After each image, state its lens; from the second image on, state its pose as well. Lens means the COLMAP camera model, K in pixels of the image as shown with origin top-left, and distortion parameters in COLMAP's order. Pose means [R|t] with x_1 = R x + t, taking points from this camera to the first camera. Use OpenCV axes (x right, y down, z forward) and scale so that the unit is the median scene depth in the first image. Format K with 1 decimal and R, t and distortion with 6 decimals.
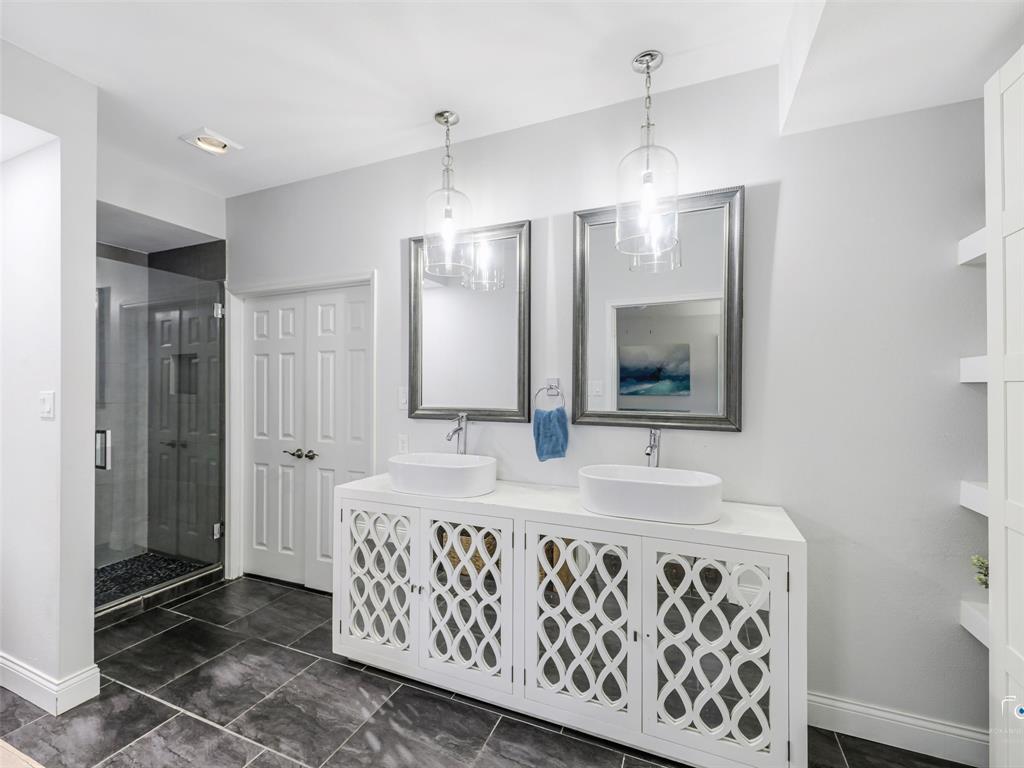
lens RADIAL K [[452.6, 0, 511.7], [0, 452.6, 386.2], [0, 0, 1]] dist [0.001592, -0.000212]
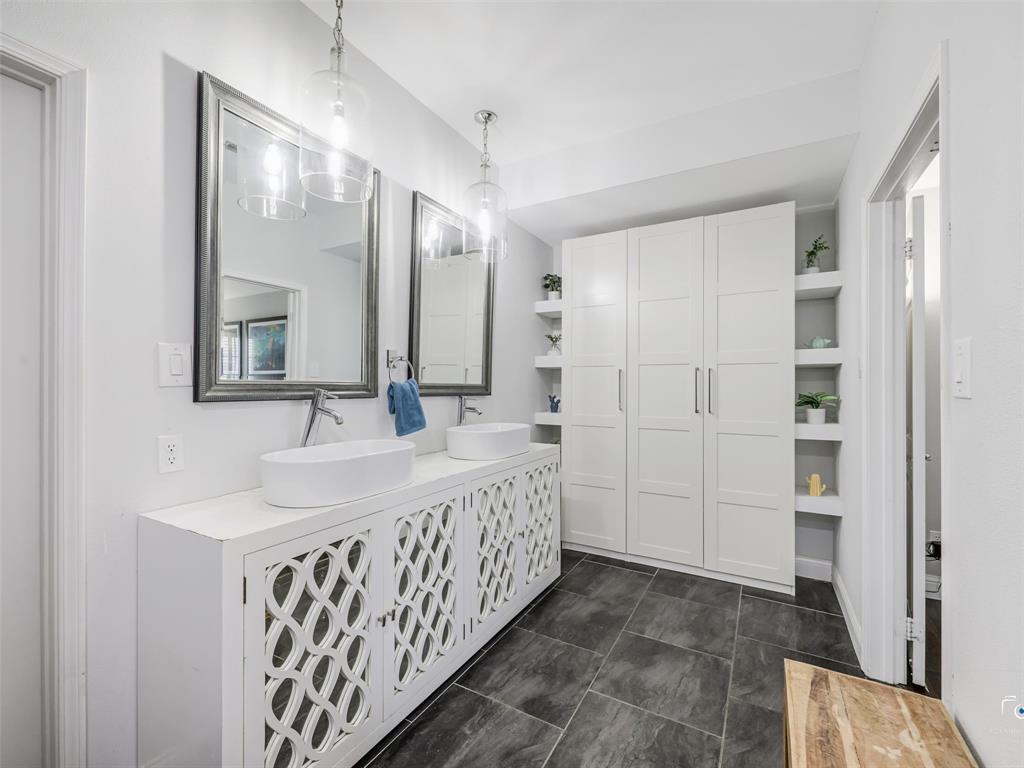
lens RADIAL K [[452.6, 0, 511.7], [0, 452.6, 386.2], [0, 0, 1]] dist [0.001592, -0.000212]
pose [[0.096738, -0.003791, 0.995303, -1.012616], [-0.010306, 0.999935, 0.004811, 0.062533], [-0.995257, -0.010723, 0.096692, 0.785810]]
